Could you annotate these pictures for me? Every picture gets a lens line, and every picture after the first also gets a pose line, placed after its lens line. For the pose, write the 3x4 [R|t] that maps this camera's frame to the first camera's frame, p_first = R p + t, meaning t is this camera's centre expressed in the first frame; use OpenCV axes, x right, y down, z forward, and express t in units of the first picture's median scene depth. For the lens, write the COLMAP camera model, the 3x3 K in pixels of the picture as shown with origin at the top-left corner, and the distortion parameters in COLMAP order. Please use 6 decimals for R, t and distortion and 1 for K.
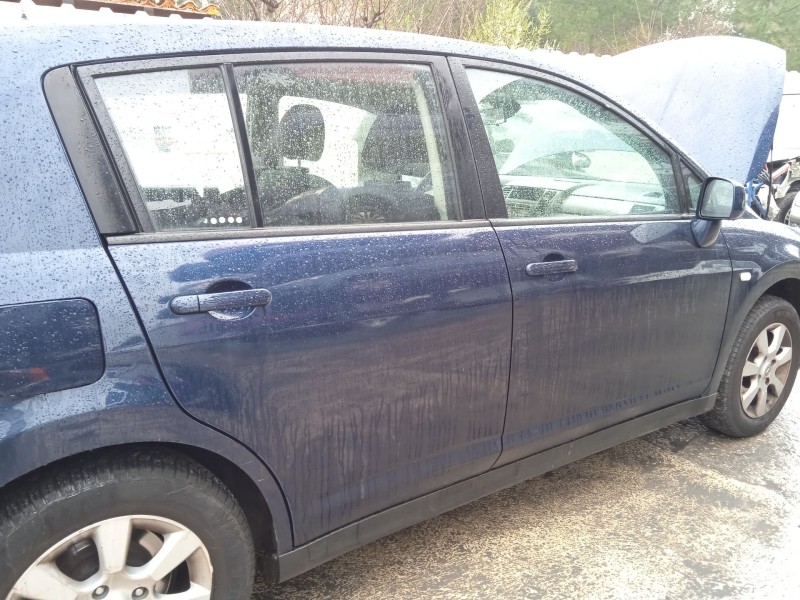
lens RADIAL K [[664.1, 0, 396.3], [0, 664.1, 303.3], [0, 0, 1]] dist [0.045343, -0.038170]
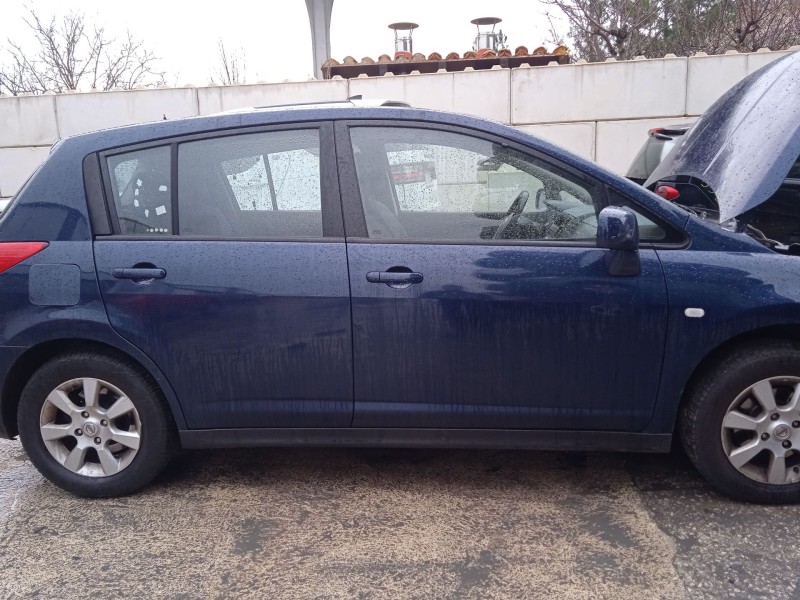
lens RADIAL K [[664.1, 0, 400.9], [0, 664.1, 298.5], [0, 0, 1]] dist [0.045343, -0.038170]
pose [[0.762814, 0.094460, -0.639682, 0.852641], [-0.117932, 0.993004, 0.006001, -0.017932], [0.635773, 0.070861, 0.768617, 0.027466]]
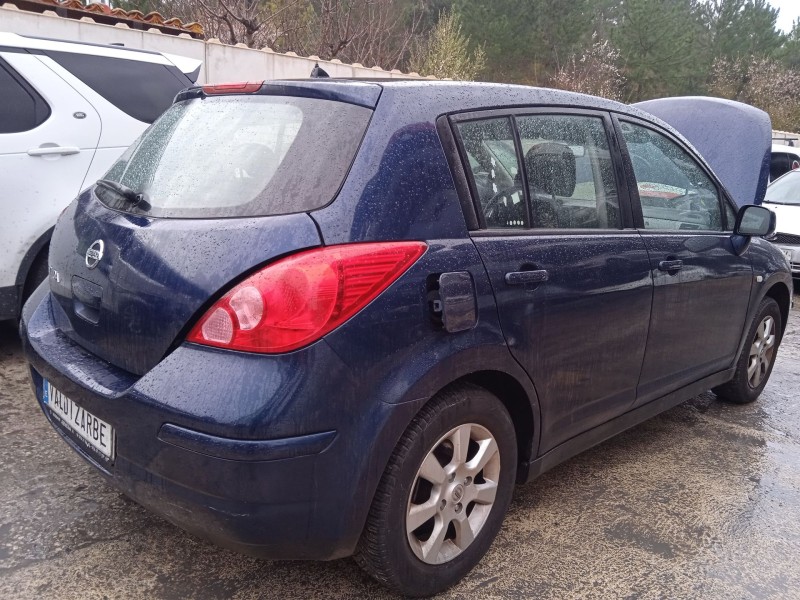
lens RADIAL K [[664.1, 0, 393.0], [0, 664.1, 298.2], [0, 0, 1]] dist [0.045343, -0.038170]
pose [[0.986616, 0.014606, 0.162406, -0.454920], [-0.009261, 0.999392, -0.033624, 0.054593], [-0.162798, 0.031670, 0.986151, -0.226655]]
